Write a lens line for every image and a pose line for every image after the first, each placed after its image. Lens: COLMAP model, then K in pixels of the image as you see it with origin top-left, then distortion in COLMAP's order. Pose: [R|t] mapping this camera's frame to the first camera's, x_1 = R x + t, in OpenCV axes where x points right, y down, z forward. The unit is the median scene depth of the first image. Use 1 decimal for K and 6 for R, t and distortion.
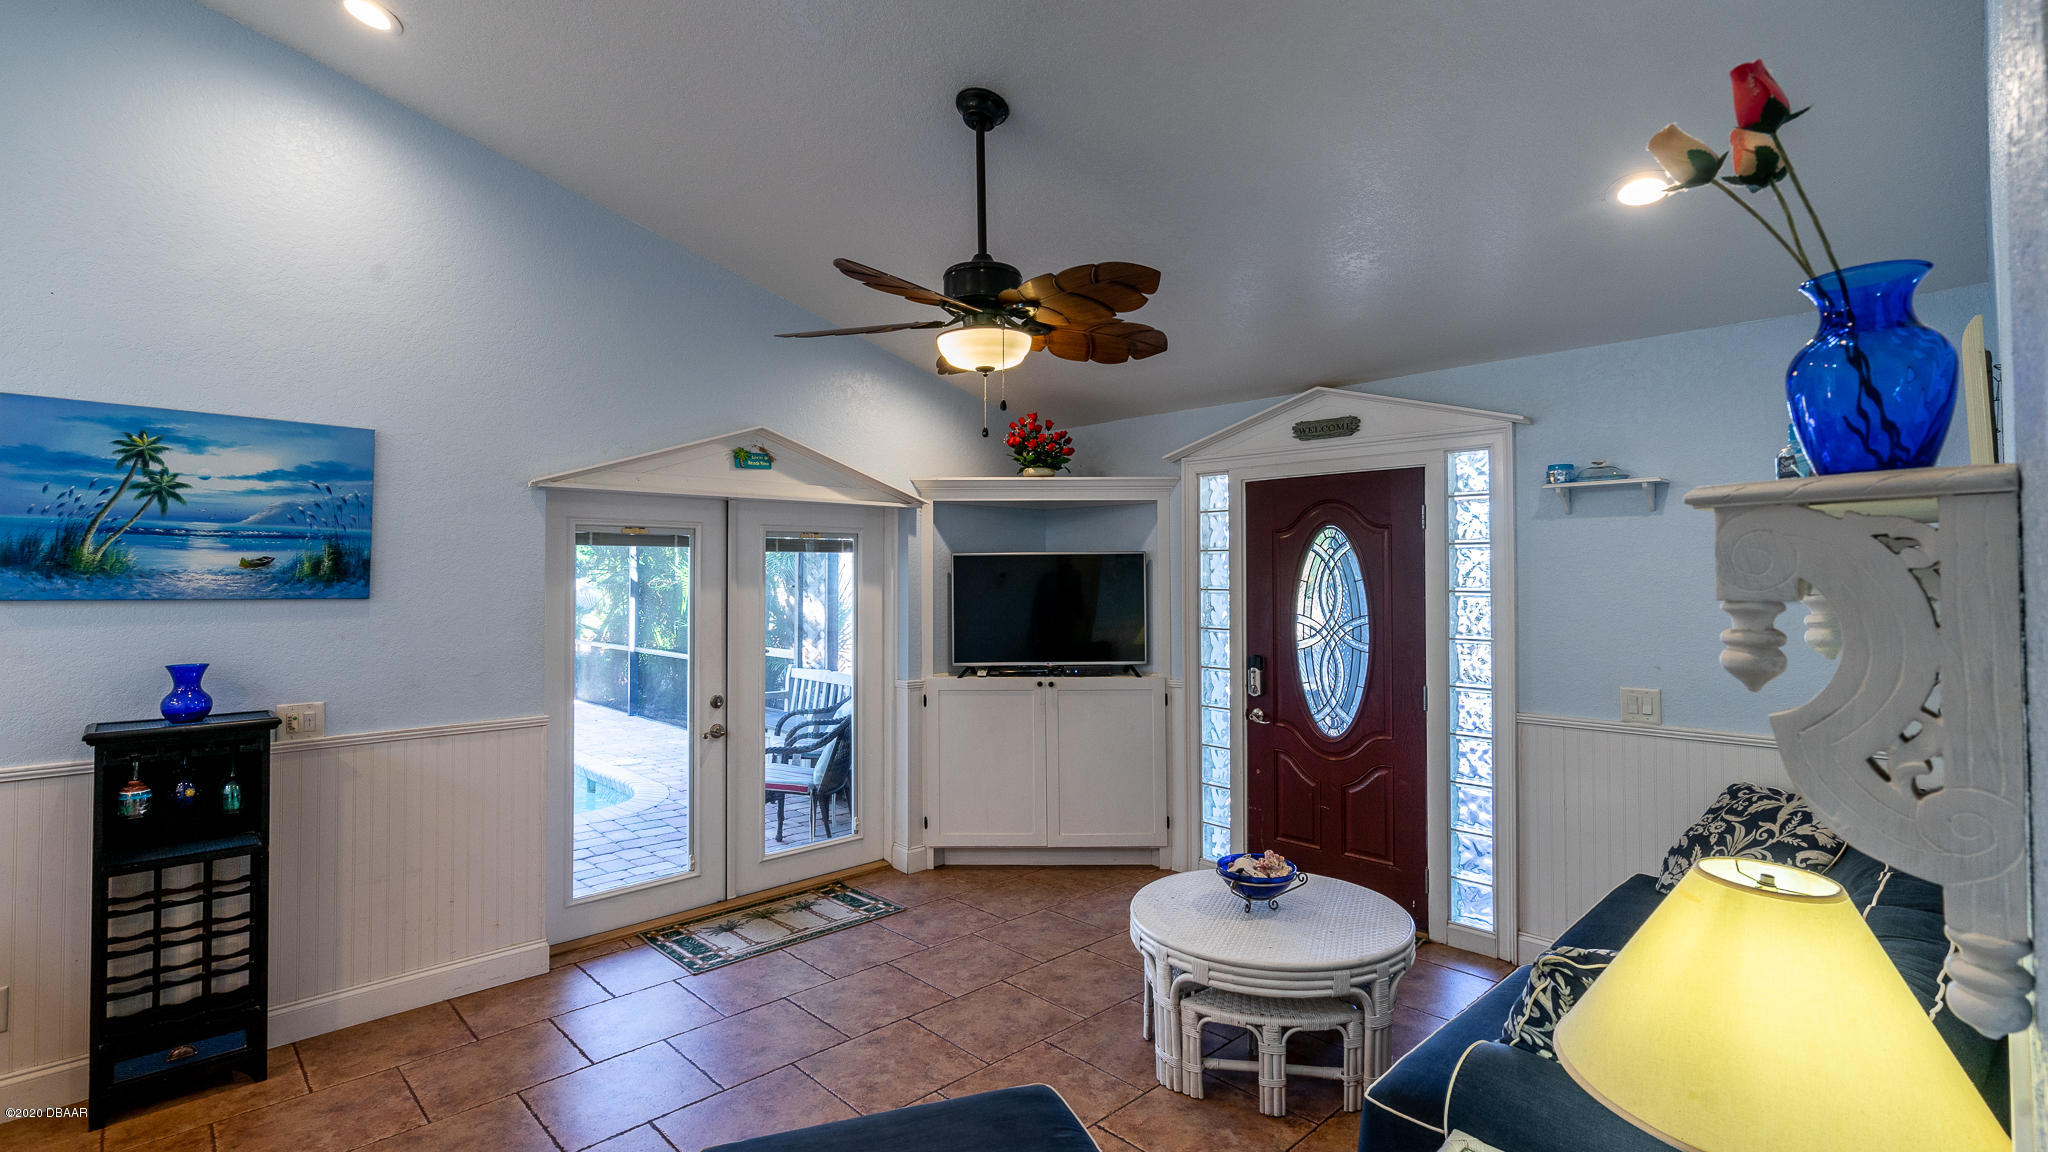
lens RADIAL K [[946.3, 0, 1049.6], [0, 946.3, 573.3], [0, 0, 1]] dist [-0.000609, -0.001241]
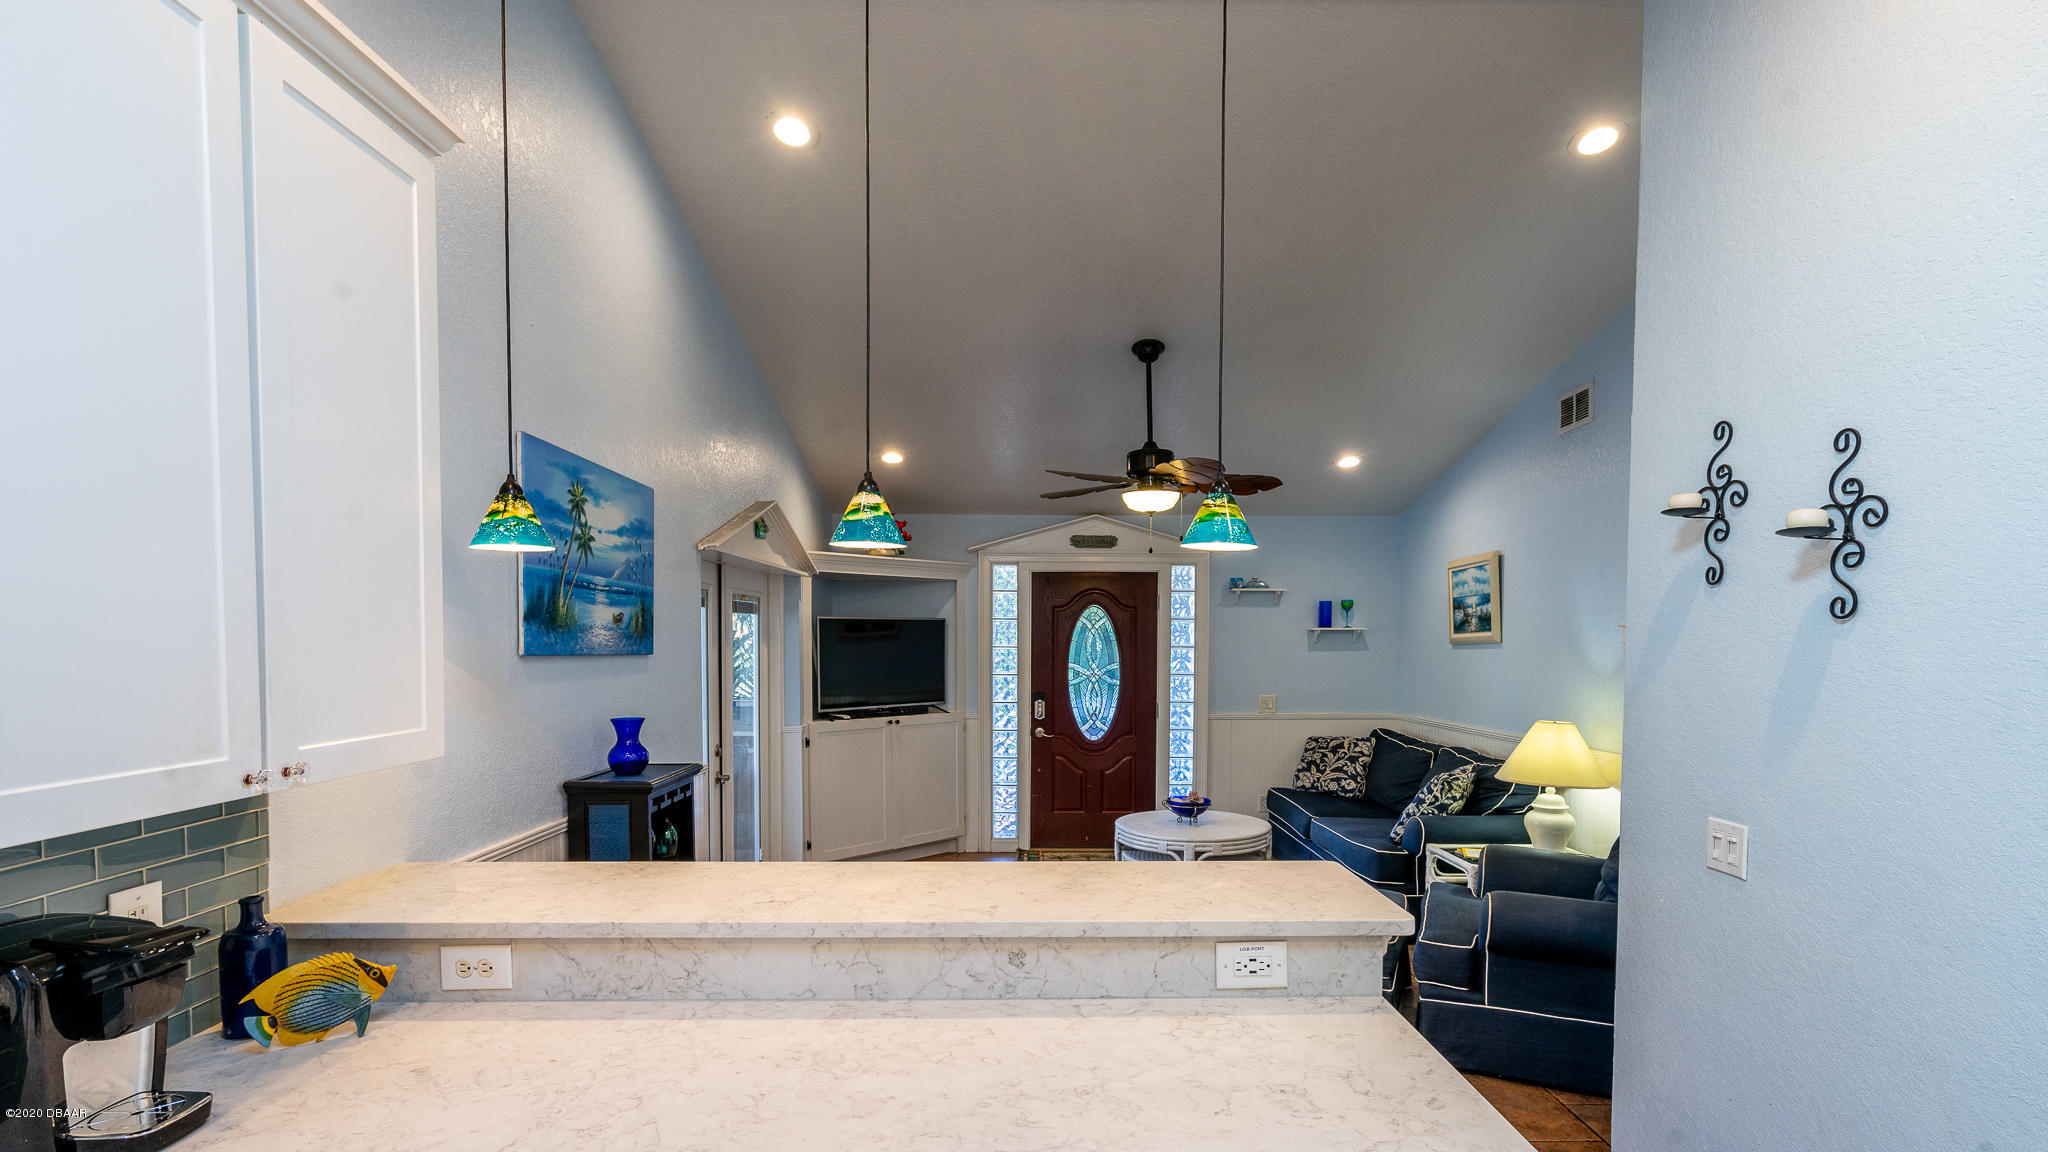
lens RADIAL K [[946.3, 0, 1032.8], [0, 946.3, 679.5], [0, 0, 1]] dist [-0.000609, -0.001241]
pose [[0.696804, -0.026704, 0.716764, -0.970794], [-0.005866, 0.999061, 0.042924, 0.006362], [-0.717237, -0.034114, 0.695994, -0.015218]]
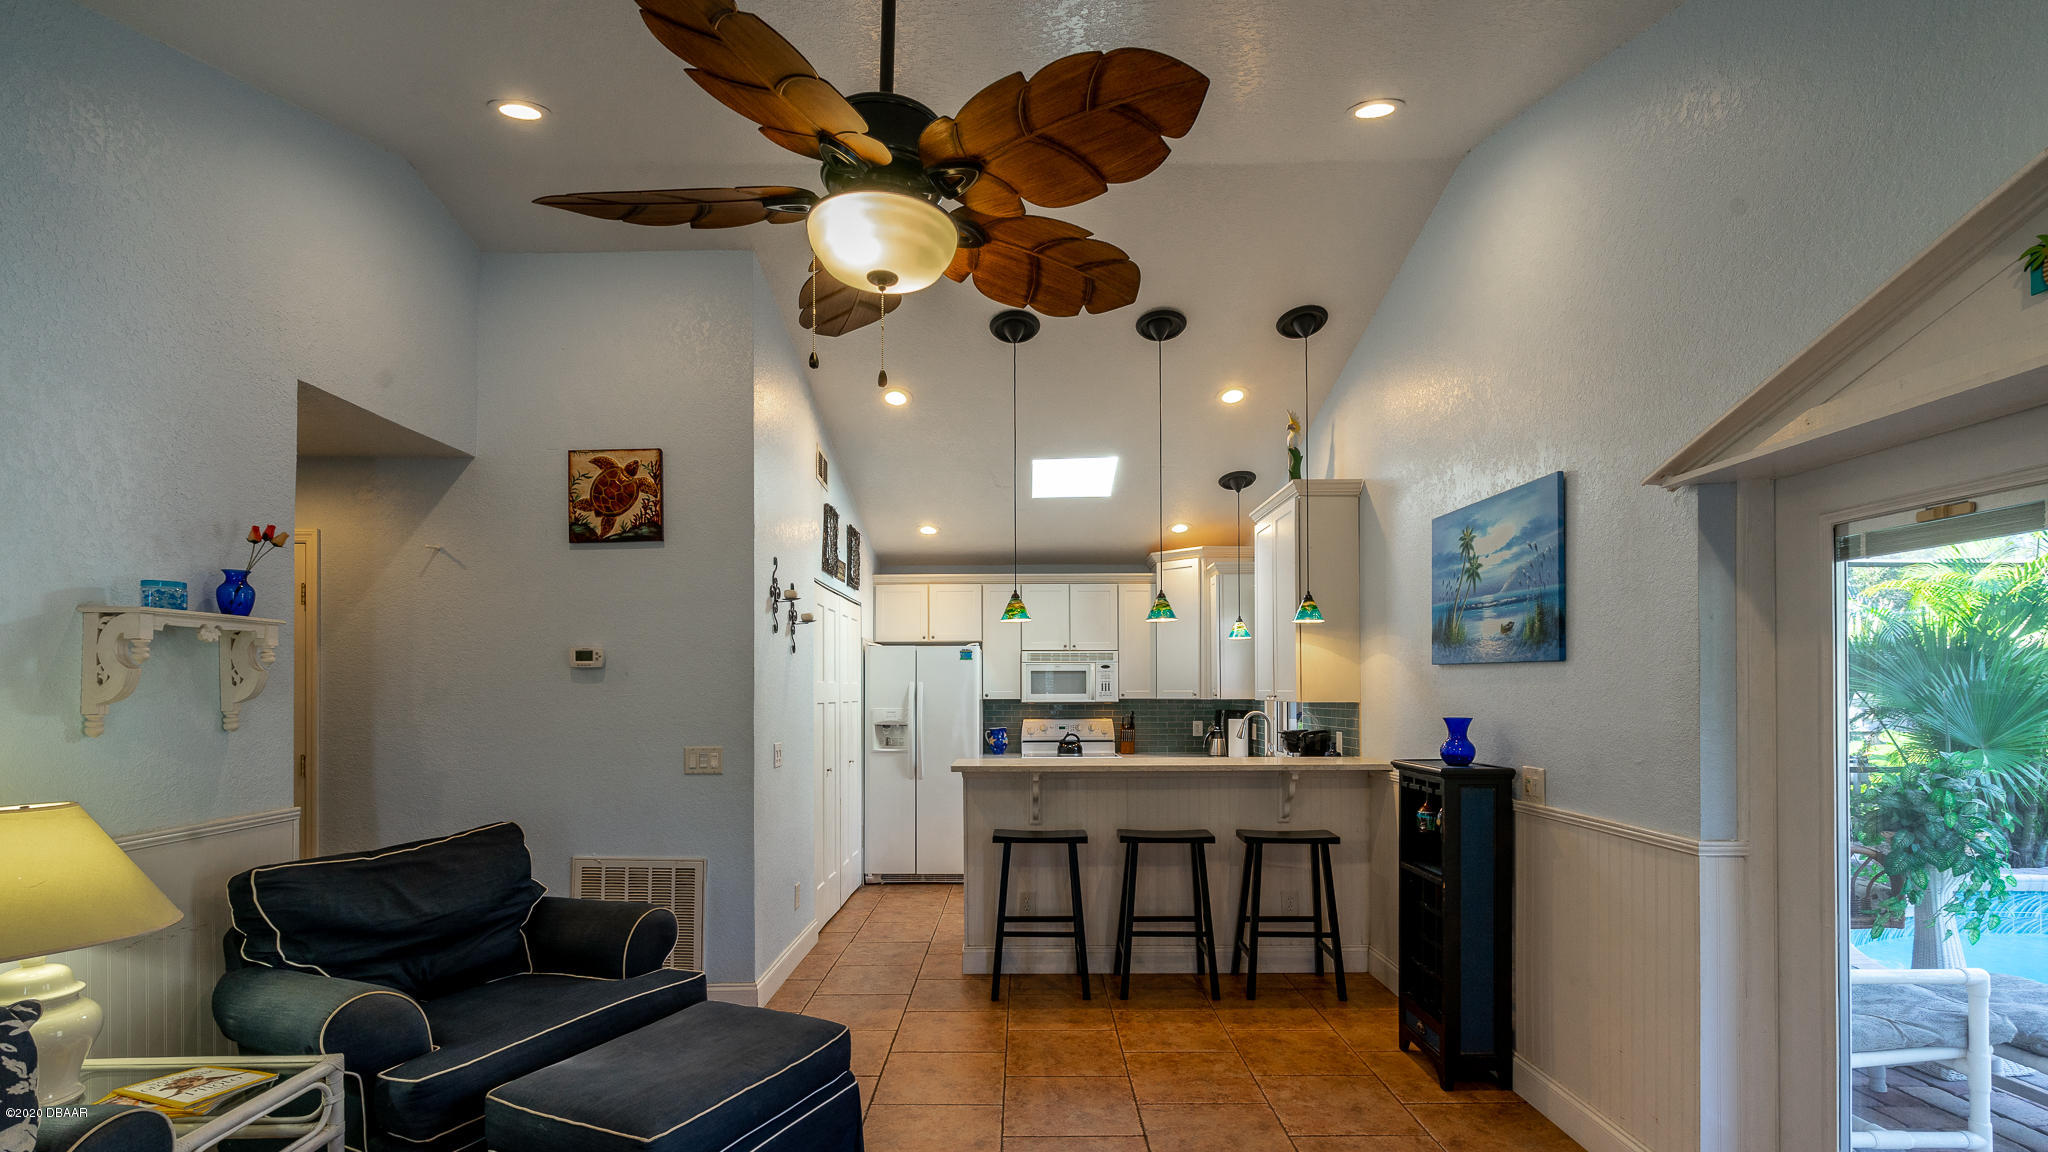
lens RADIAL K [[946.3, 0, 1011.0], [0, 946.3, 680.8], [0, 0, 1]] dist [-0.000609, -0.001241]
pose [[-0.712333, 0.005423, -0.701821, 0.233375], [0.015257, 0.999854, -0.007759, 0.036943], [0.701676, -0.016234, -0.712311, 1.055496]]
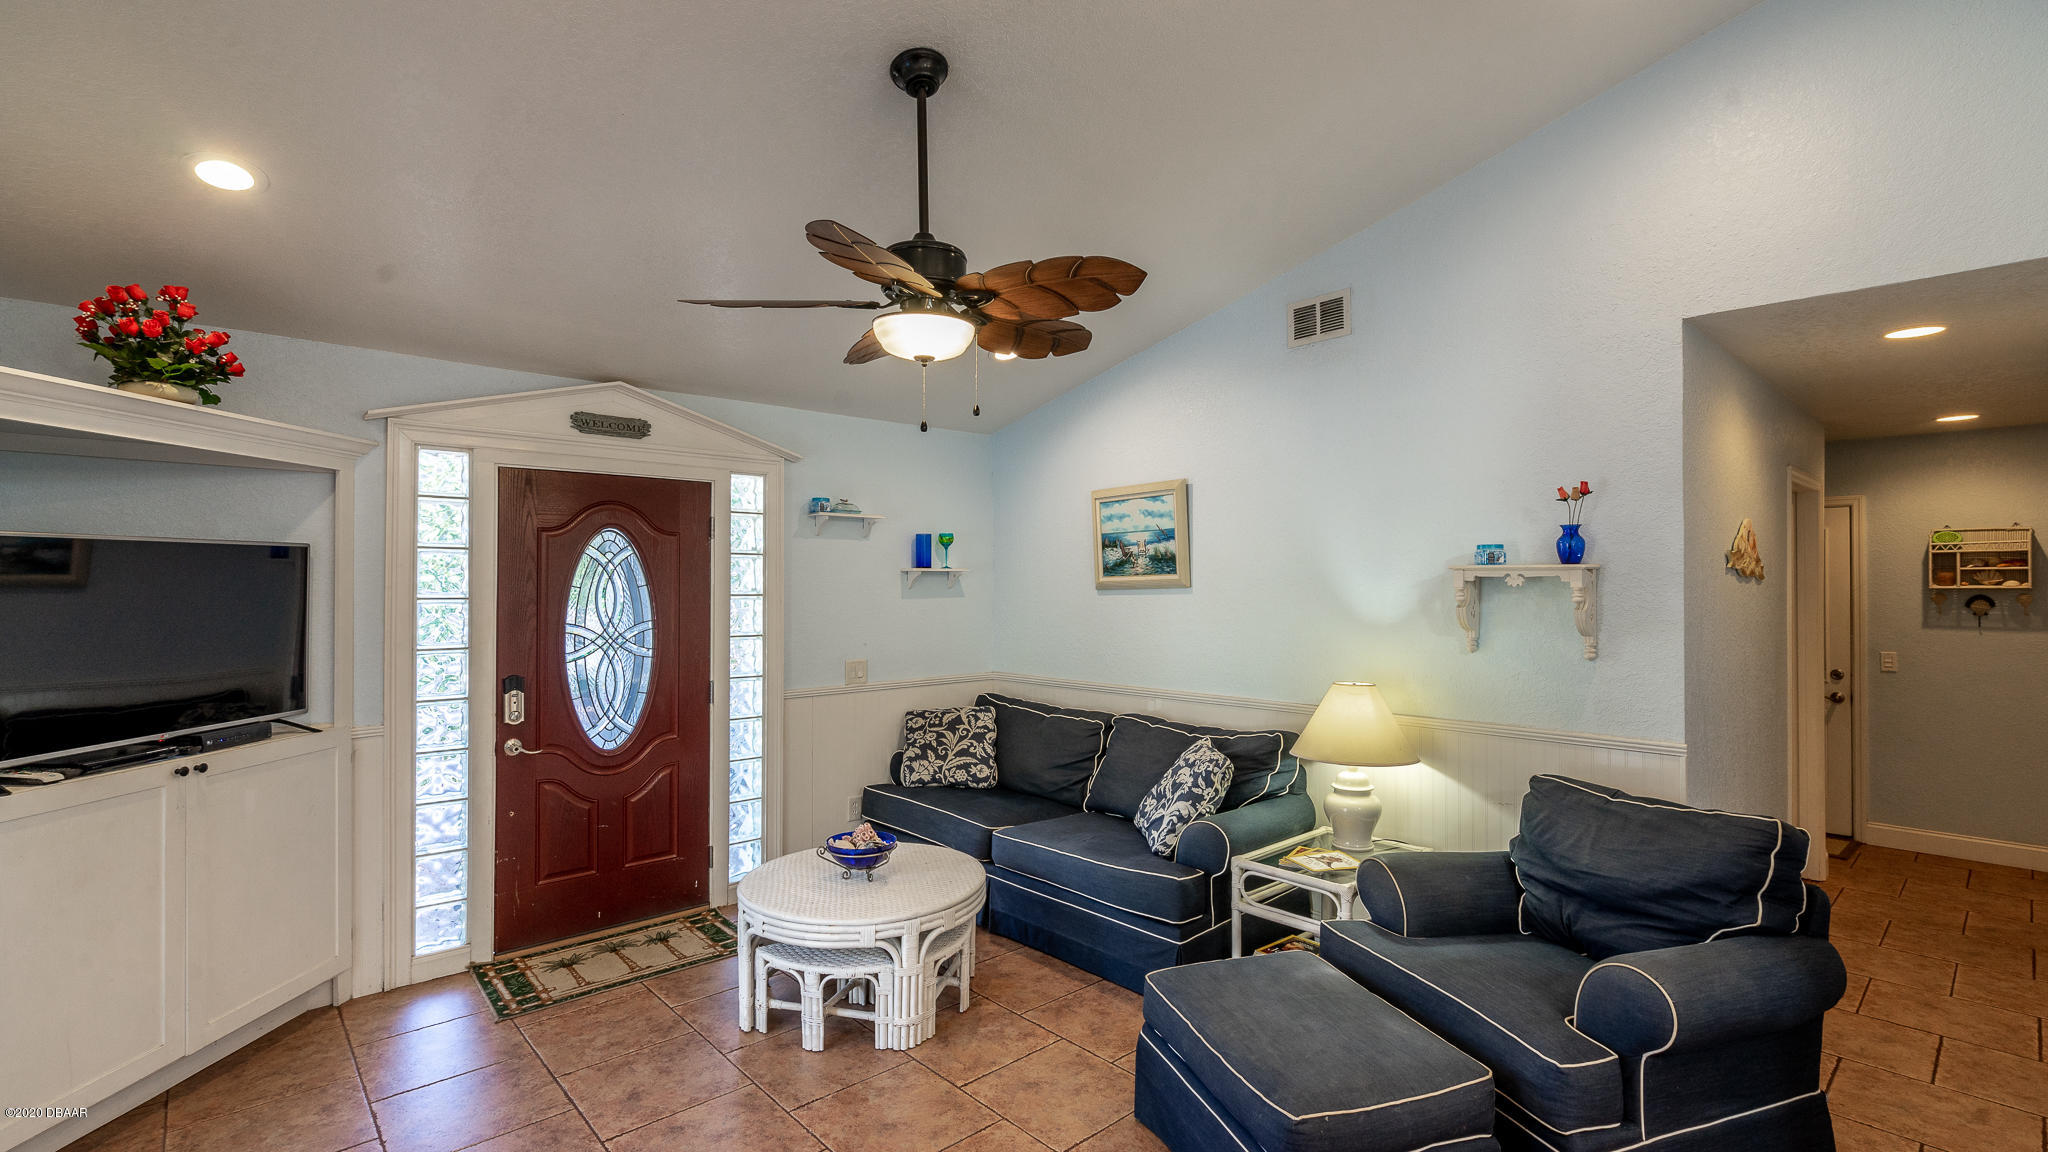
lens RADIAL K [[946.3, 0, 1024.3], [0, 946.3, 575.4], [0, 0, 1]] dist [-0.000609, -0.001241]
pose [[0.047973, 0.005732, 0.998832, -0.691135], [-0.004106, 0.999976, -0.005542, 0.000534], [-0.998840, -0.003835, 0.047995, 0.585683]]
